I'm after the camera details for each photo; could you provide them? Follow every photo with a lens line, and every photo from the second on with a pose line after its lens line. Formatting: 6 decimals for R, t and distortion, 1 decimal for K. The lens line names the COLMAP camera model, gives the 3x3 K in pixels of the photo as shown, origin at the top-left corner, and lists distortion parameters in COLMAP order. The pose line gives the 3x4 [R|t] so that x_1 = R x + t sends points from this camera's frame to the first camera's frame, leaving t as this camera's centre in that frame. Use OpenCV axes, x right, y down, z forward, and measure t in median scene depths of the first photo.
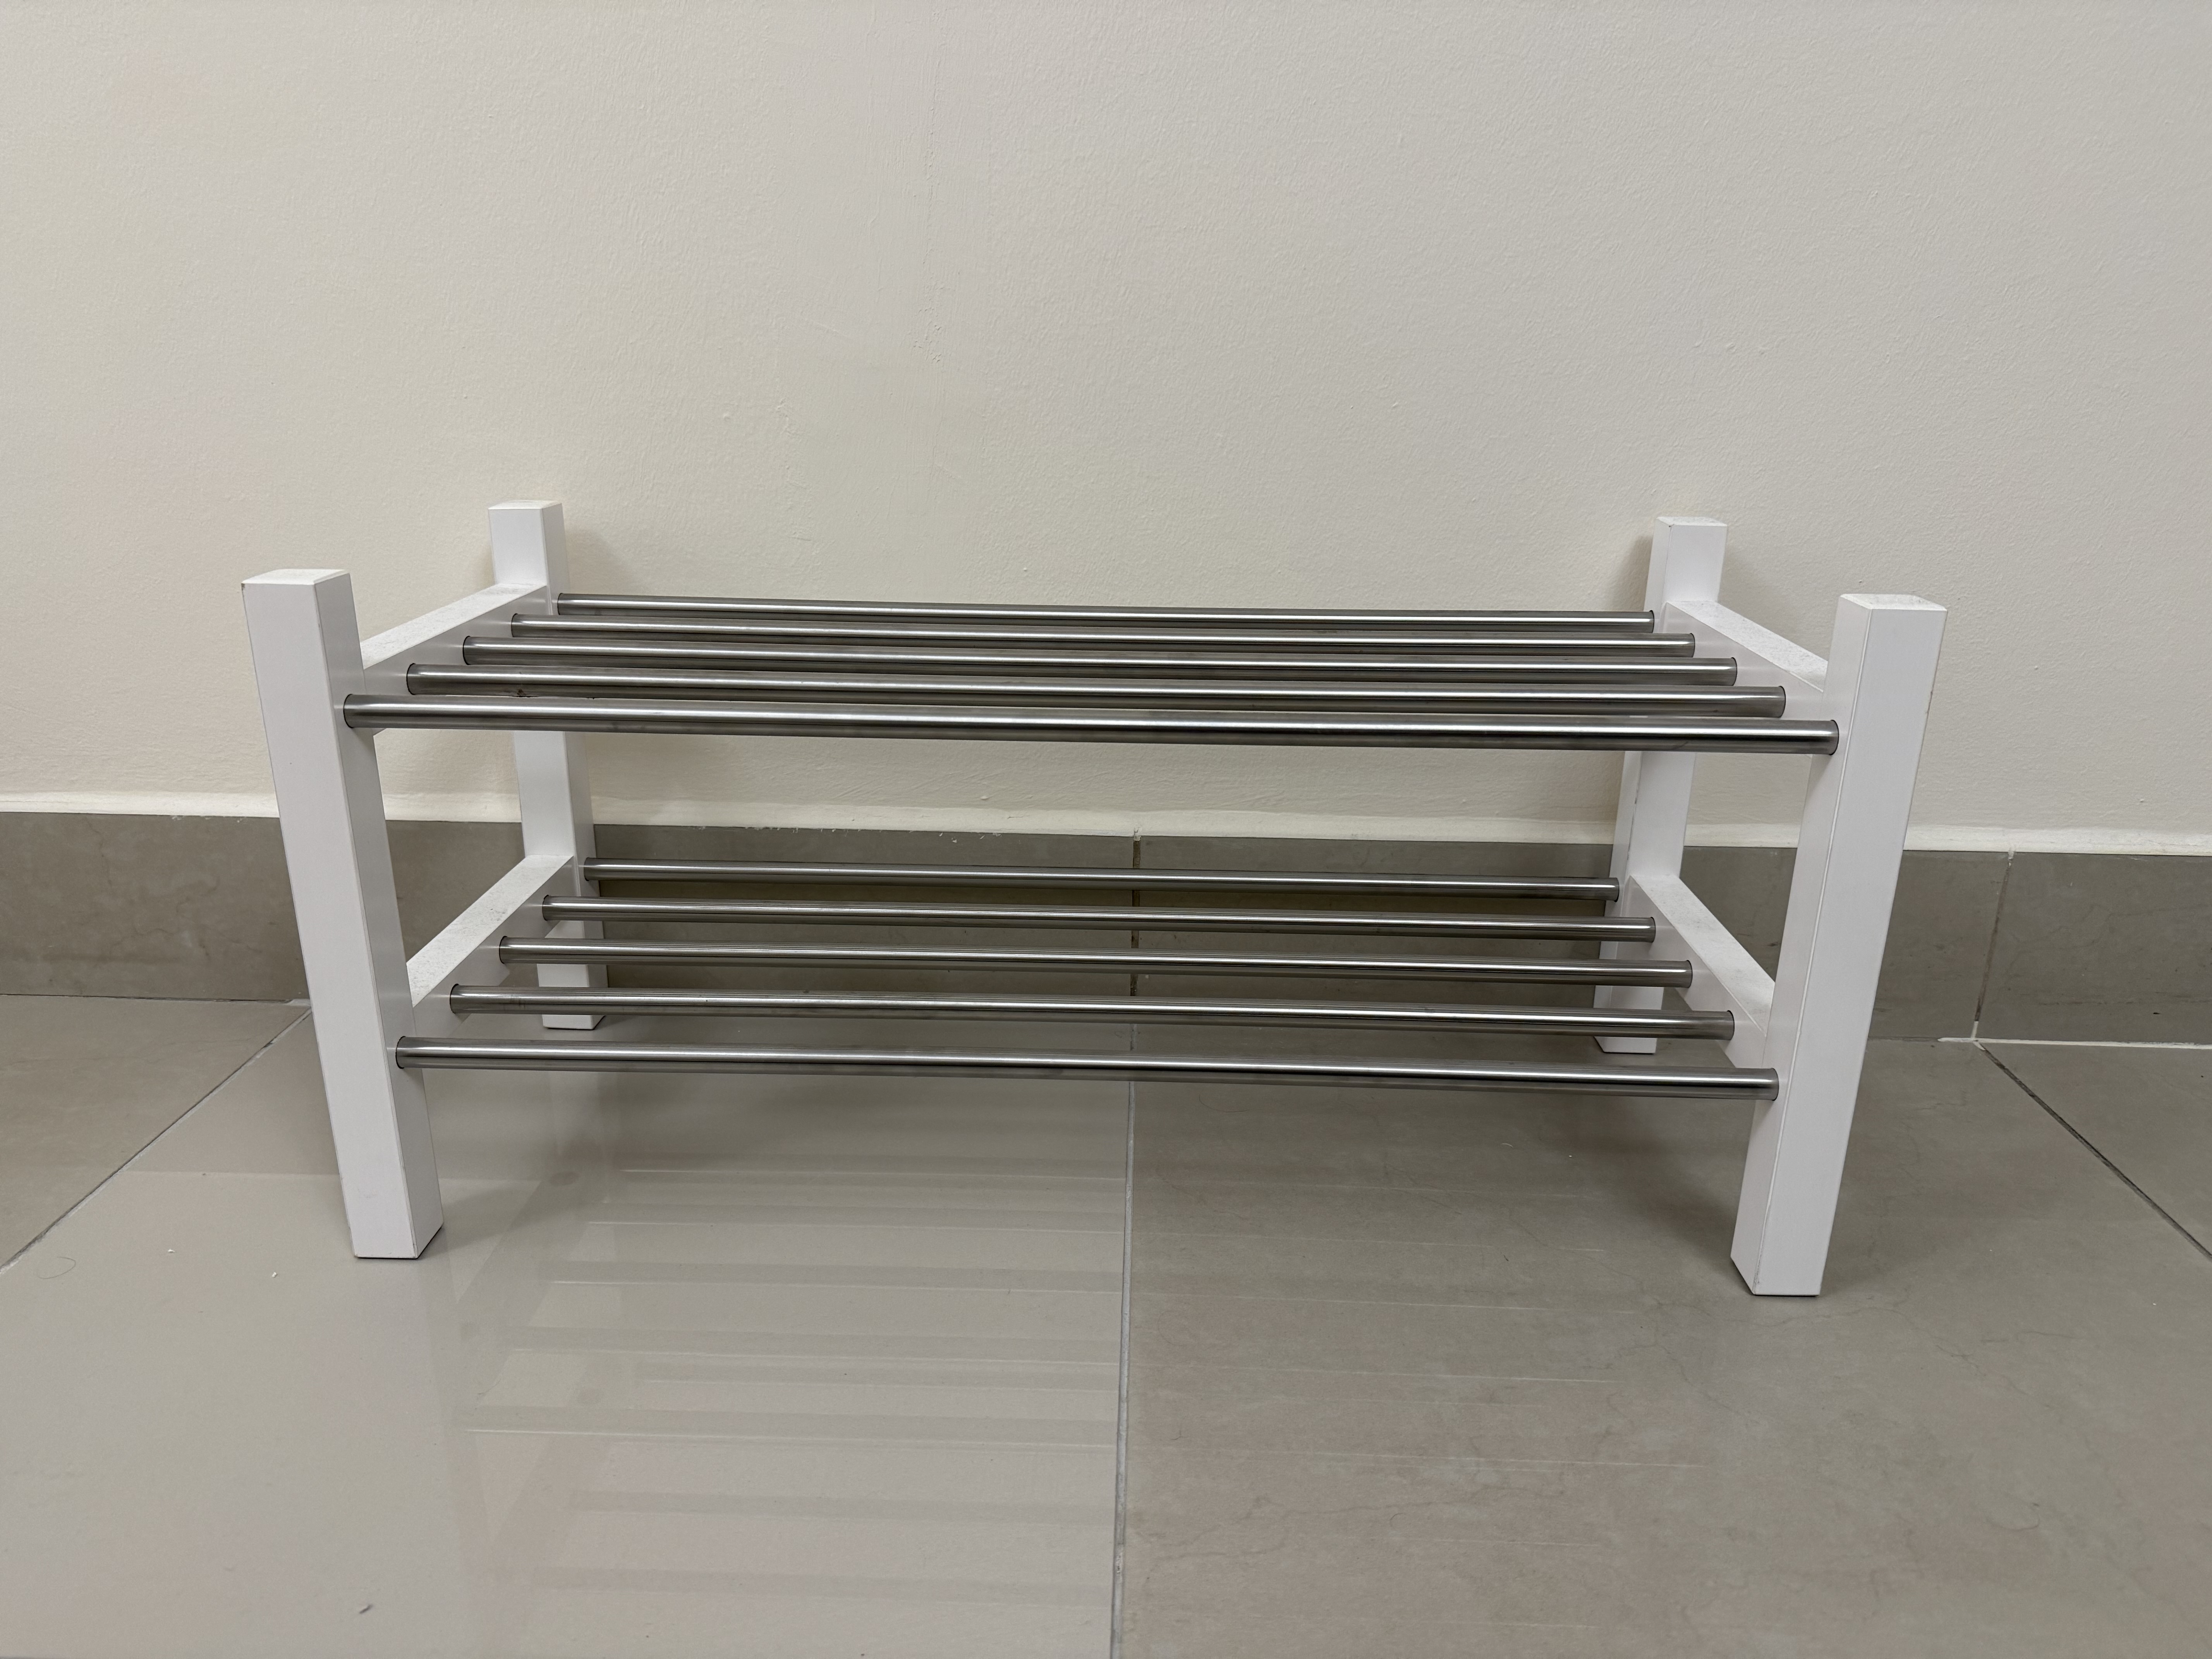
lens RADIAL K [[1566.3, 0, 1106.0], [0, 1566.3, 829.5], [0, 0, 1]] dist [-0.002169, -0.008020]
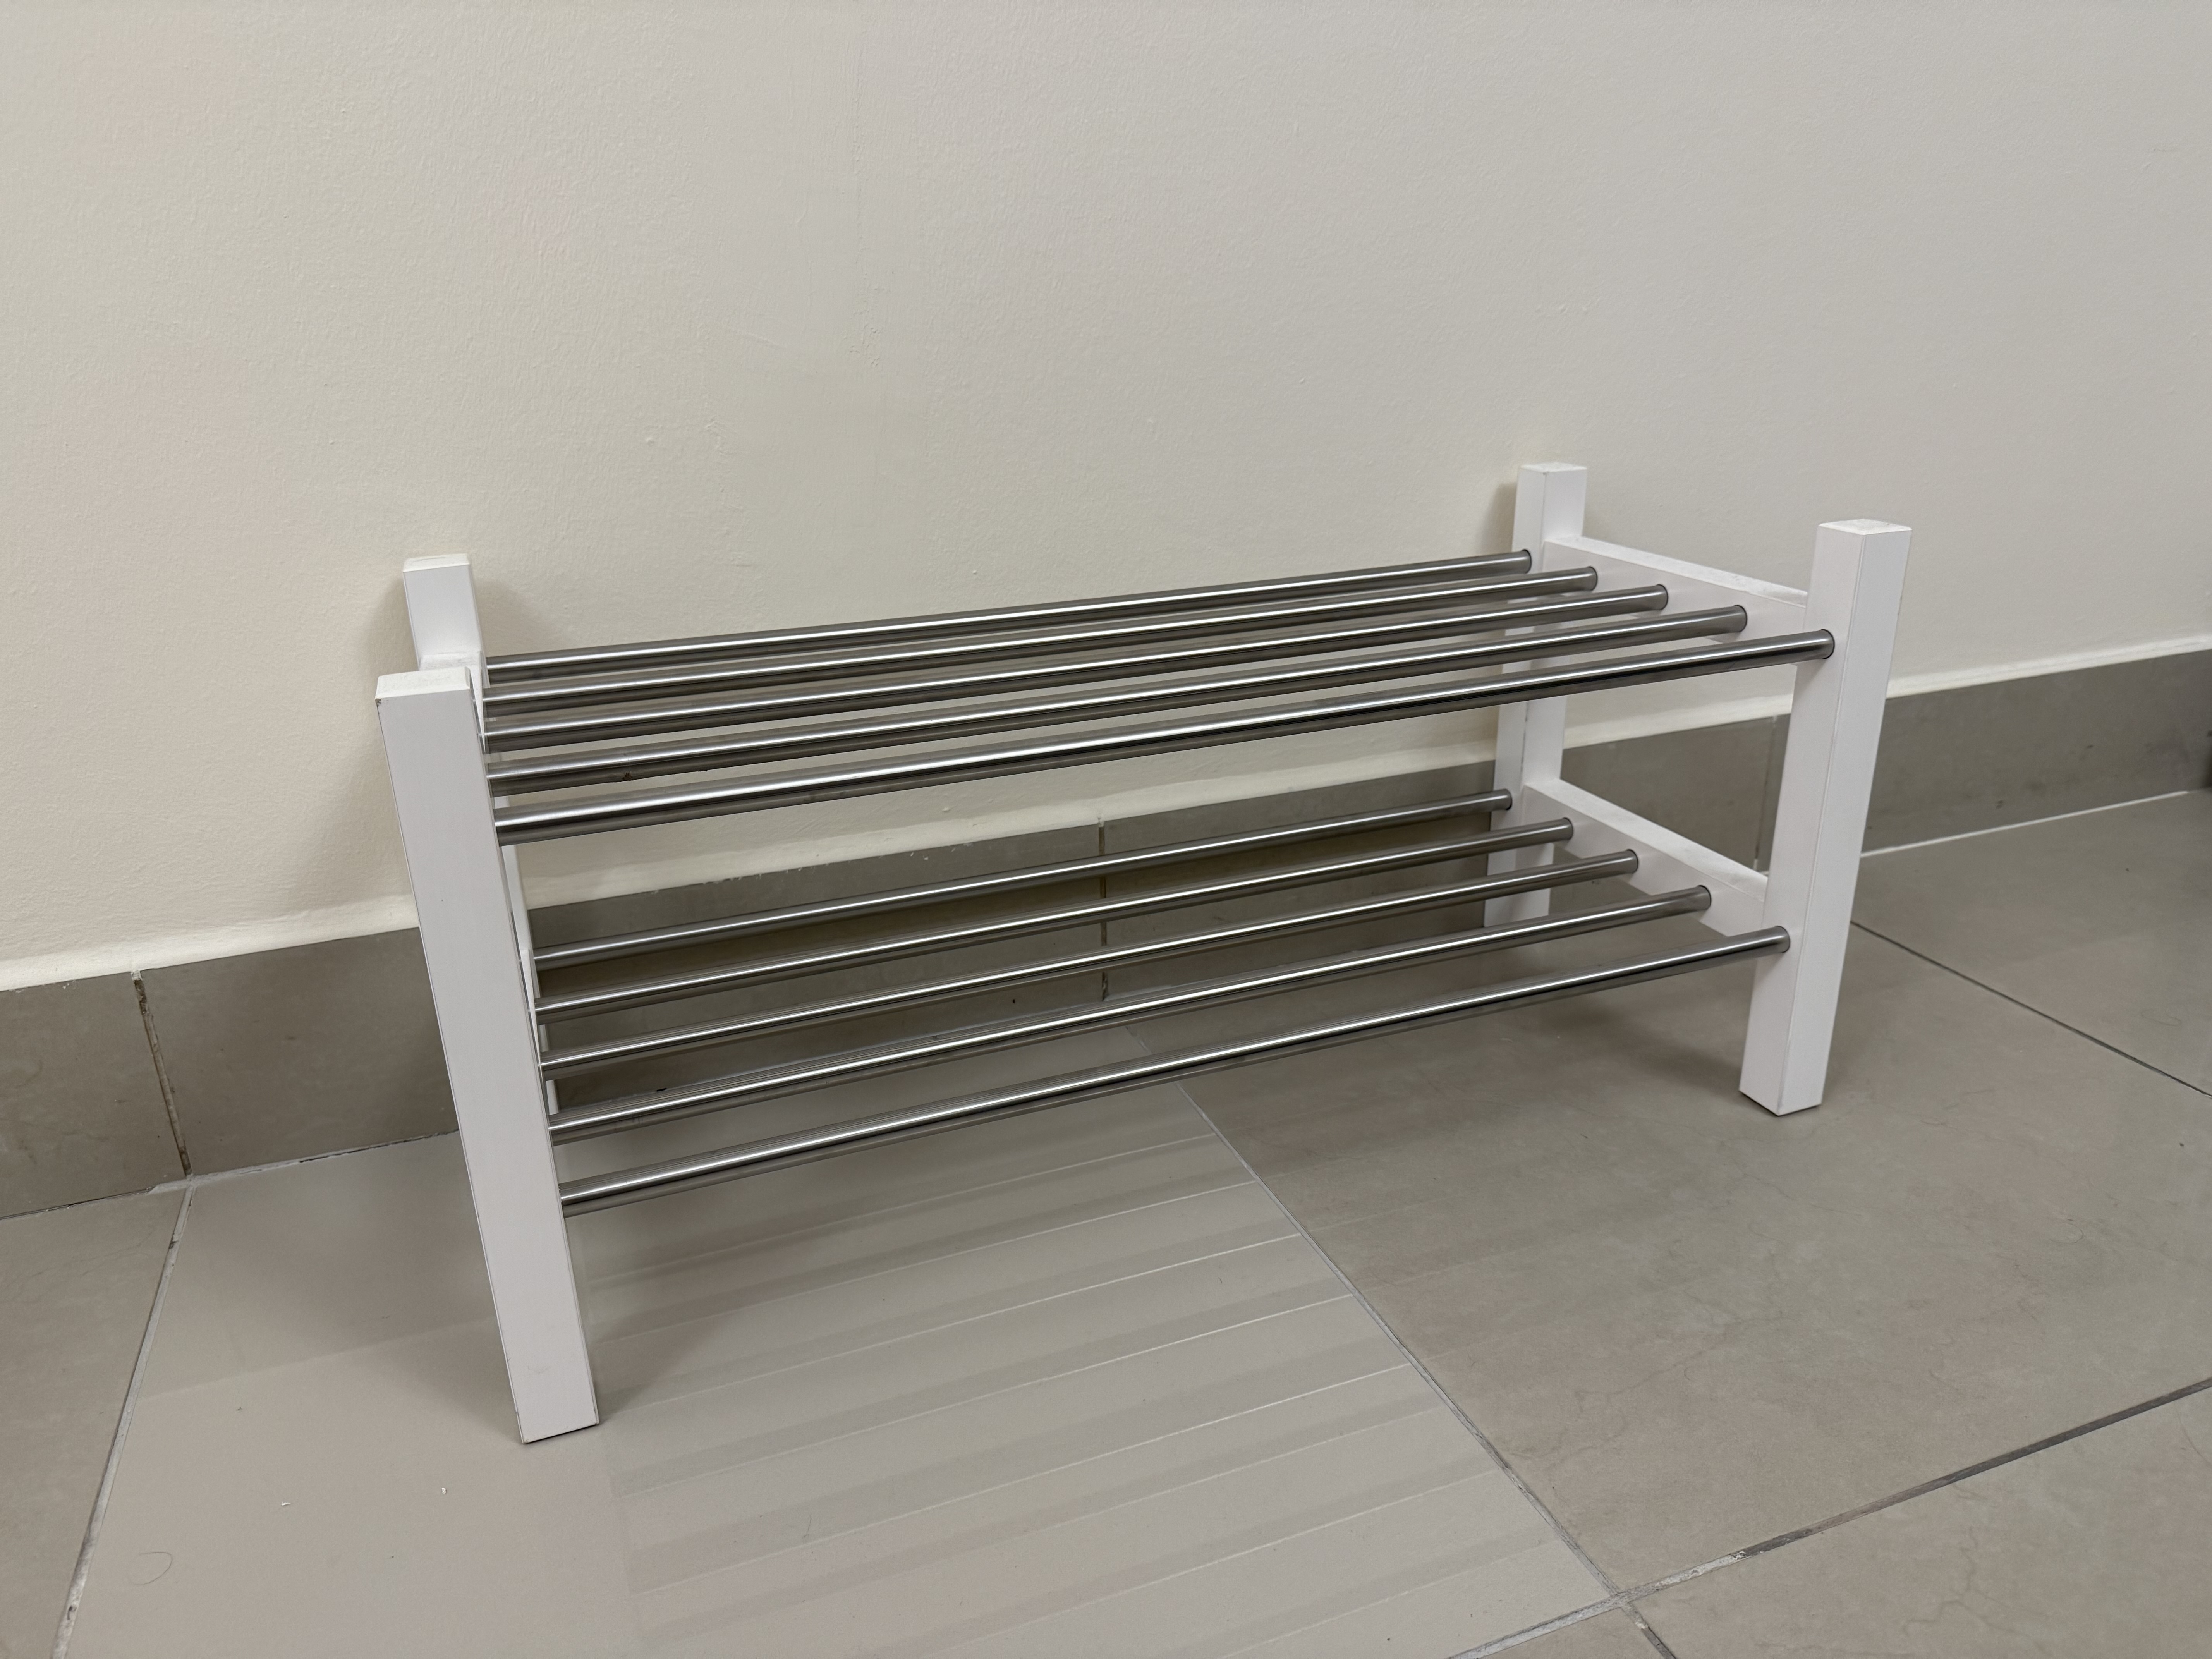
lens RADIAL K [[1567.9, 0, 1106.0], [0, 1567.9, 829.5], [0, 0, 1]] dist [-0.007083, -0.005118]
pose [[0.921827, -0.166204, 0.350157, -0.360956], [0.154414, 0.986088, 0.061539, -0.057759], [-0.355514, -0.002659, 0.934667, 0.057464]]
